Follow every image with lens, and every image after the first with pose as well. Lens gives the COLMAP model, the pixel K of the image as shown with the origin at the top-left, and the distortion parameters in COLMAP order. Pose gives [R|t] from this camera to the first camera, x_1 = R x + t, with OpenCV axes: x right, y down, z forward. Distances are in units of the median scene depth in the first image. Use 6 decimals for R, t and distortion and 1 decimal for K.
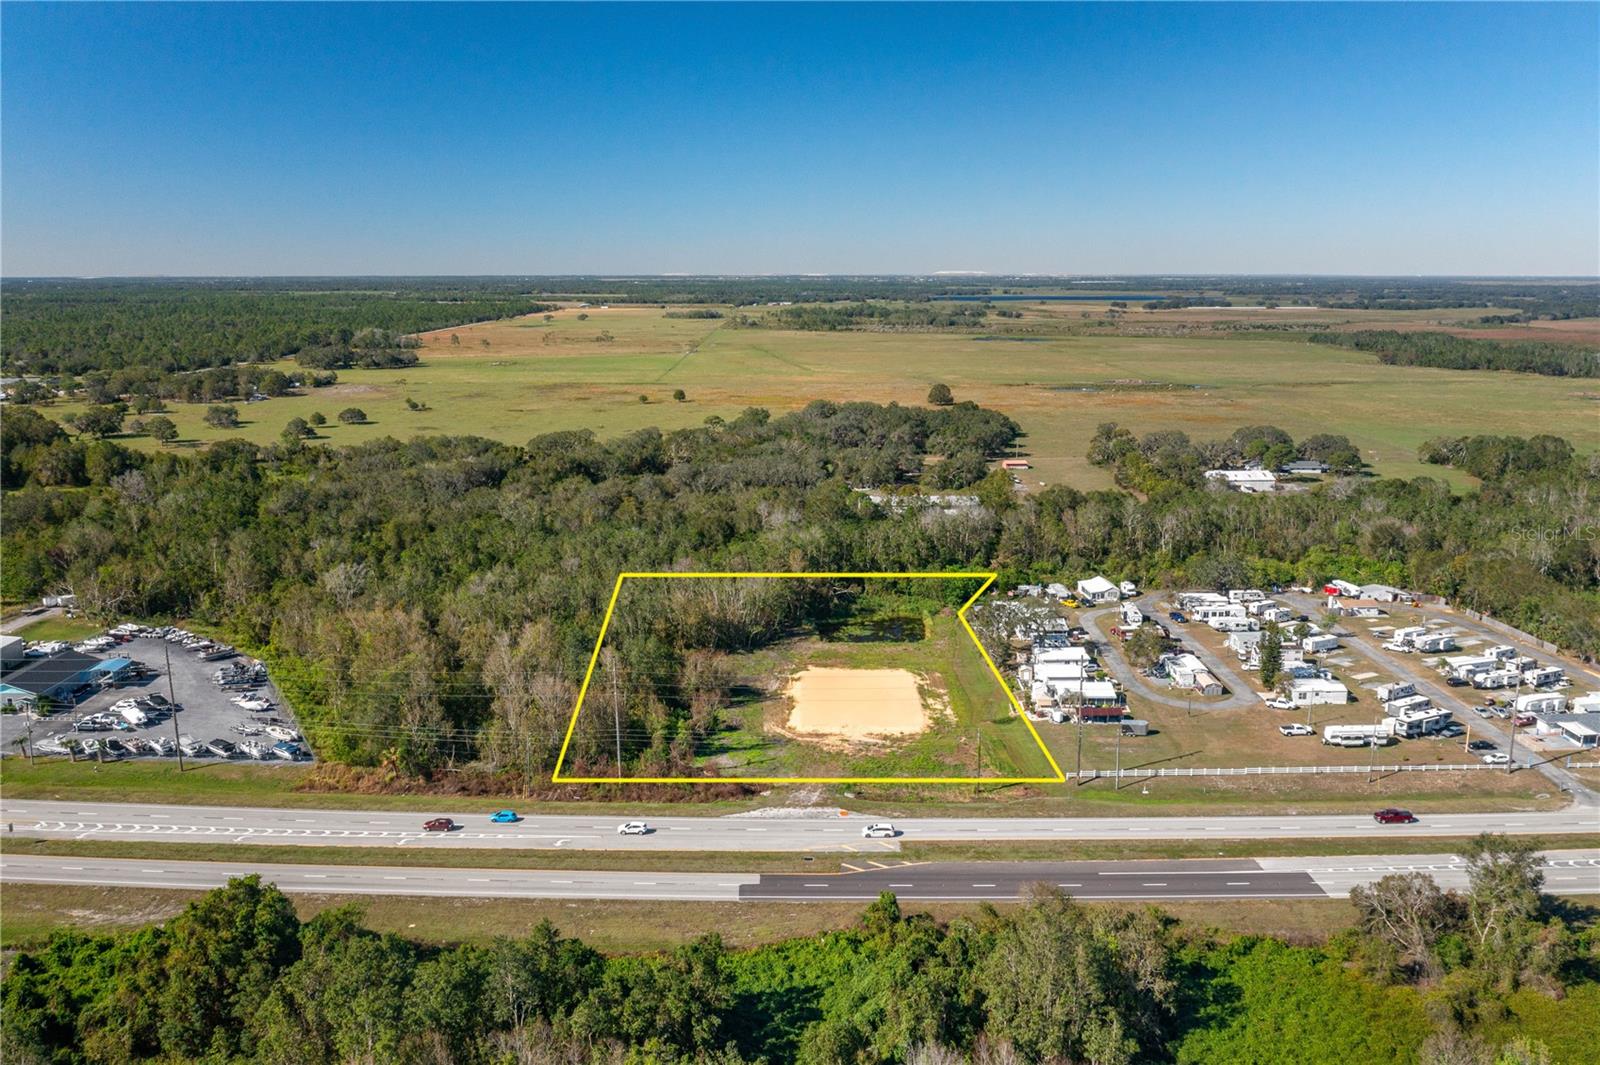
lens RADIAL K [[1266.8, 0, 801.3], [0, 1266.8, 540.1], [0, 0, 1]] dist [-0.011959, 0.004547]
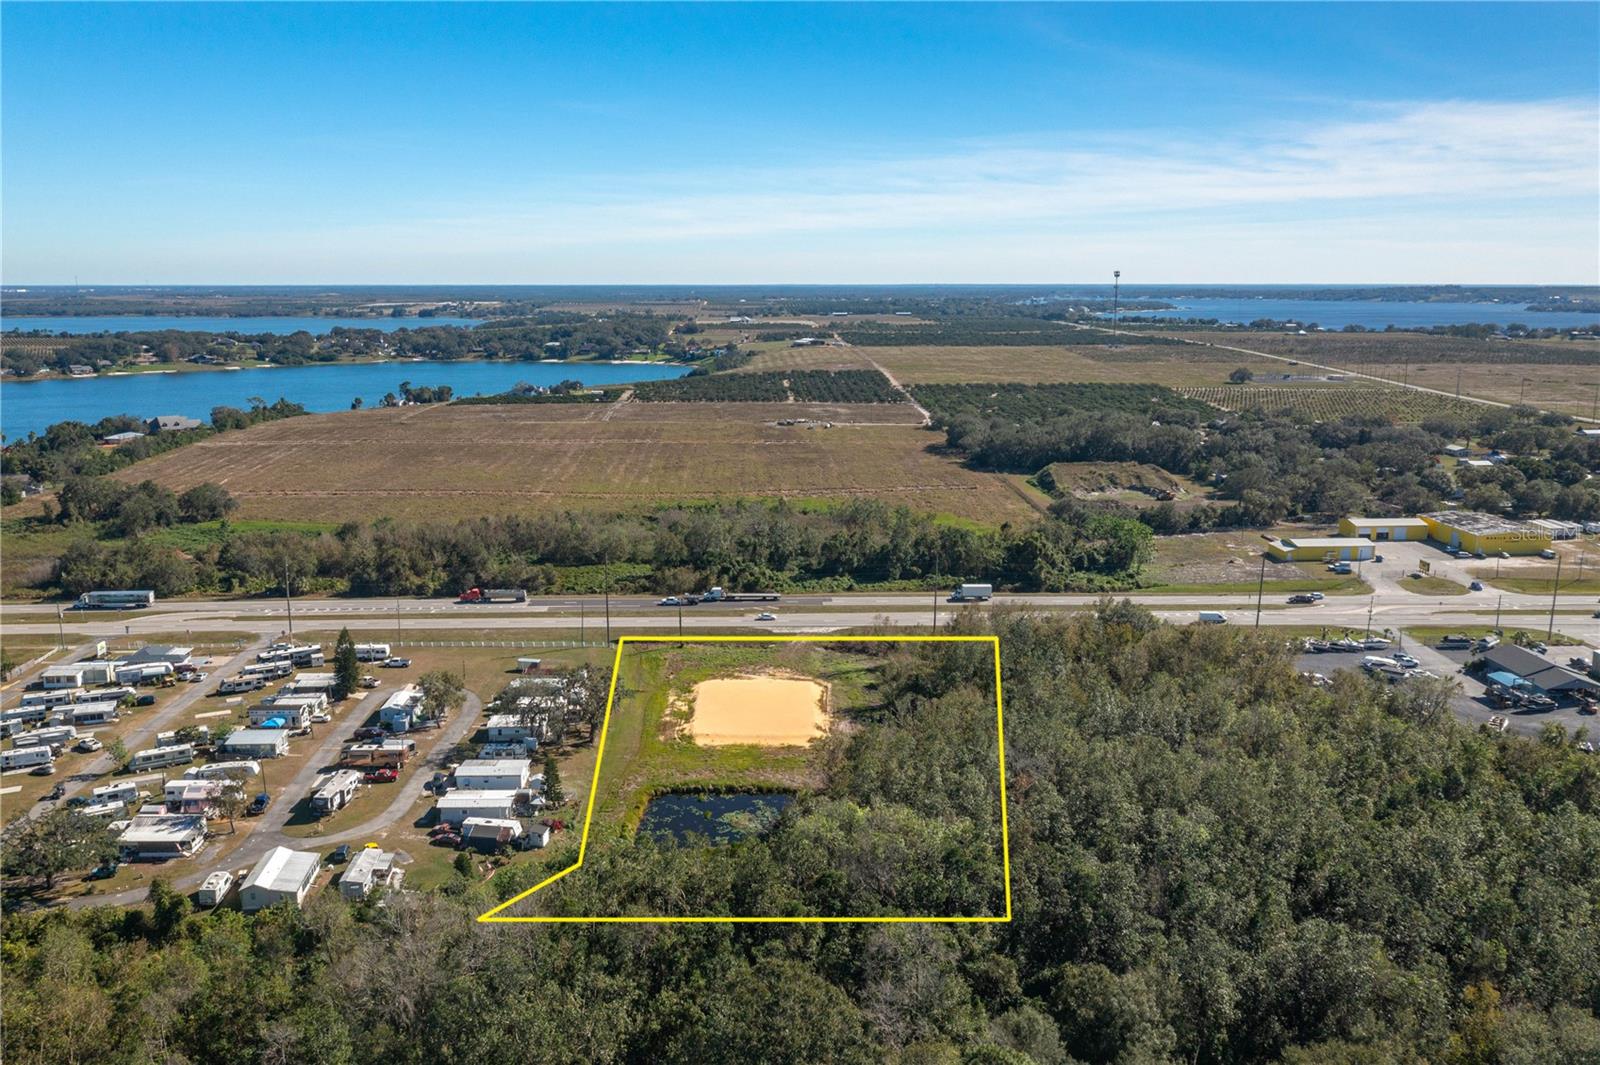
lens RADIAL K [[1266.8, 0, 797.3], [0, 1266.8, 533.3], [0, 0, 1]] dist [-0.011959, 0.004547]
pose [[-0.999506, 0.009098, -0.030074, 0.044411], [-0.003530, 0.918576, 0.395229, -0.429239], [0.031221, 0.395140, -0.918090, 2.009604]]
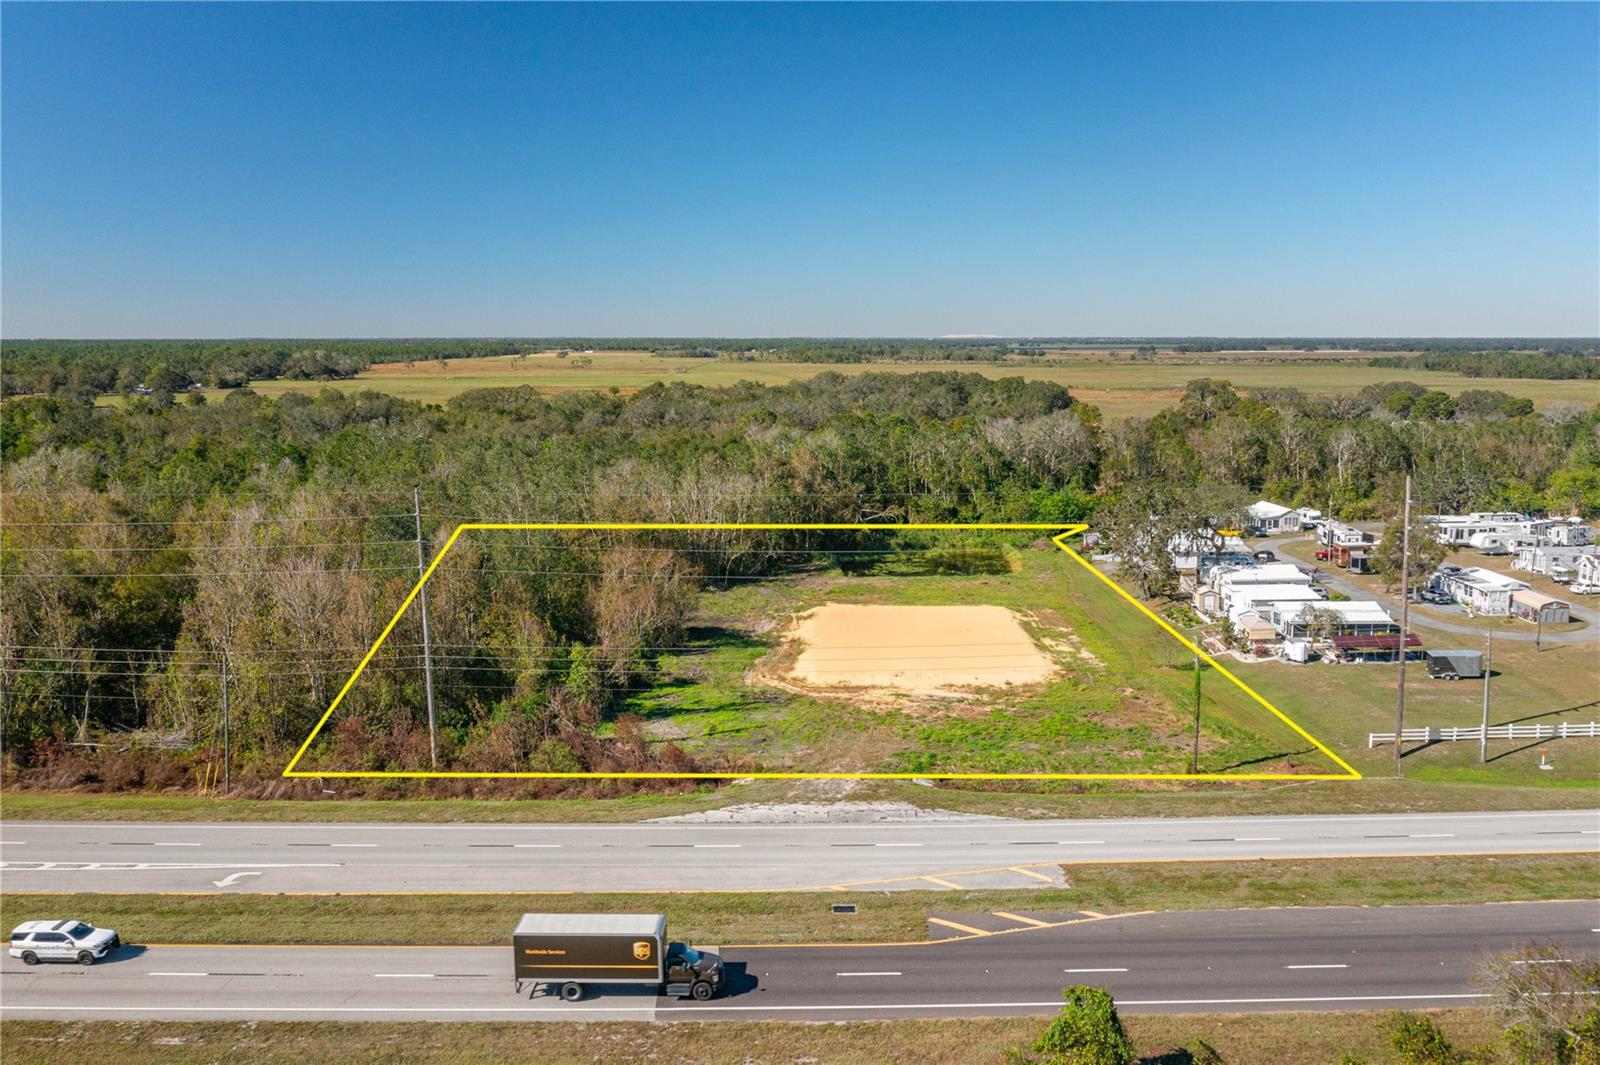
lens RADIAL K [[1335.8, 0, 842.8], [0, 1335.8, 561.2], [0, 0, 1]] dist [-0.015573, -0.000710]
pose [[0.999573, -0.007670, 0.028205, -0.004346], [0.008884, 0.999029, -0.043154, 0.124694], [-0.027847, 0.043386, 0.998670, 0.446844]]
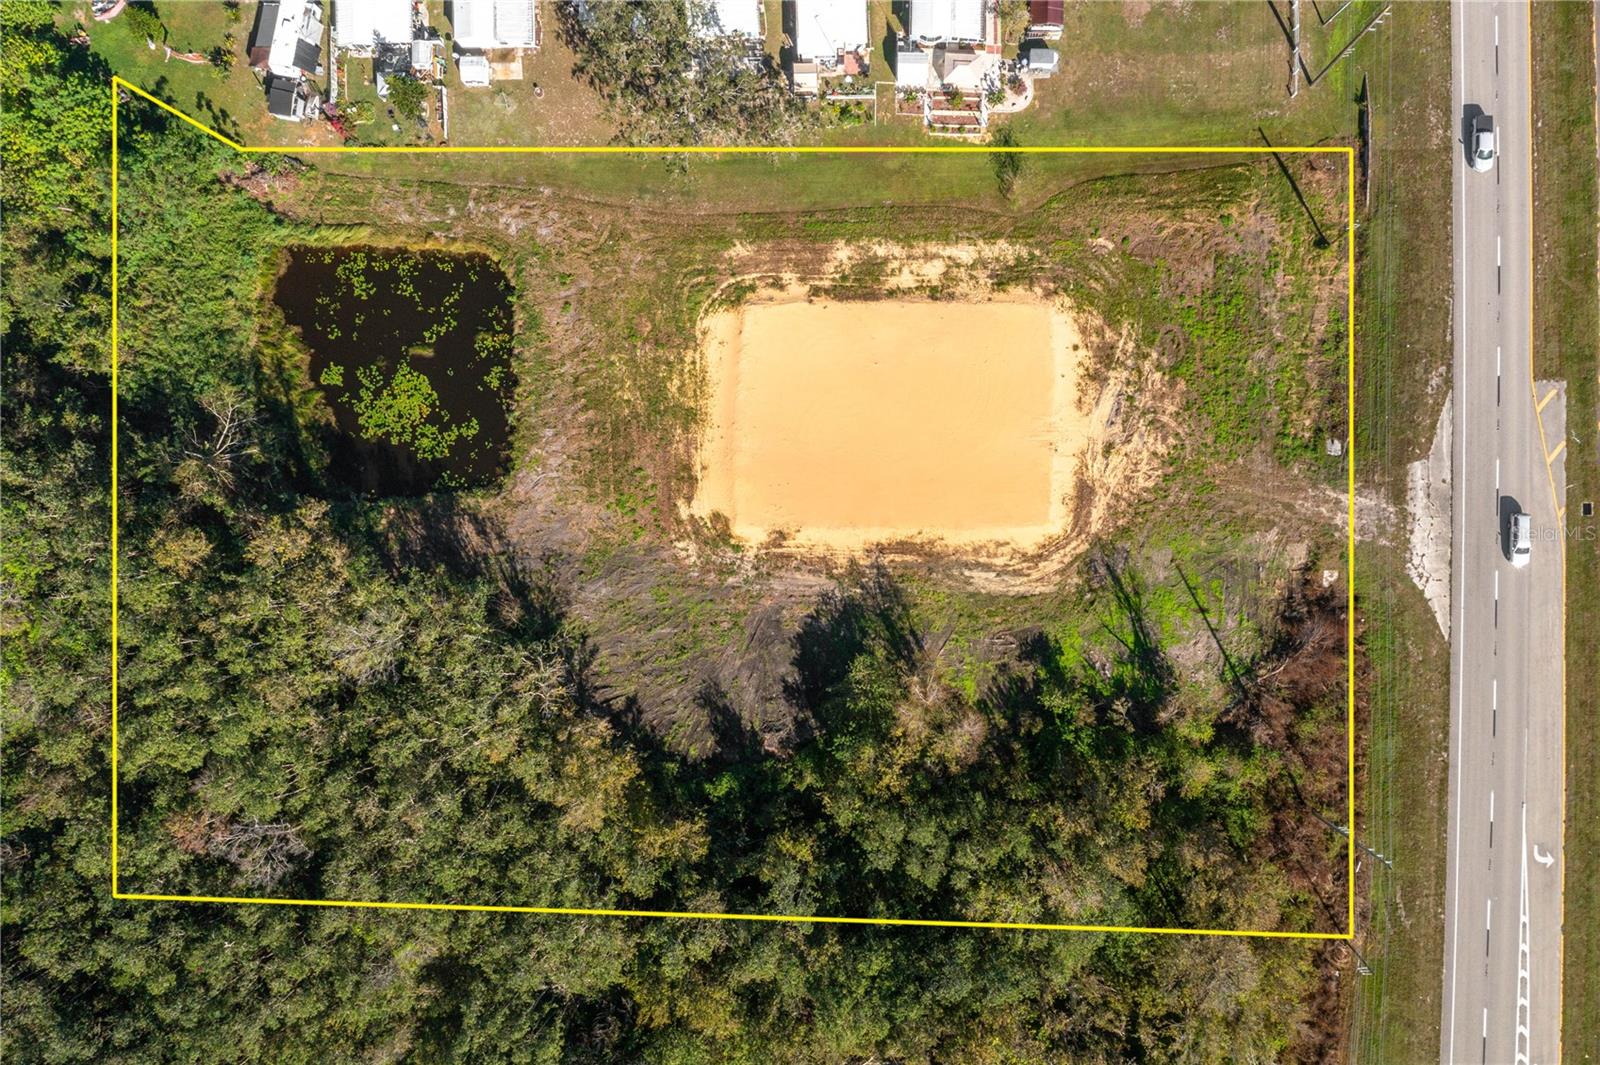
lens RADIAL K [[1266.8, 0, 801.3], [0, 1266.8, 532.8], [0, 0, 1]] dist [-0.011959, 0.004547]
pose [[-0.011023, -0.999939, 0.000574, -0.002344], [0.202669, -0.001672, 0.979246, -0.424565], [-0.979185, 0.010910, 0.202675, 1.002914]]
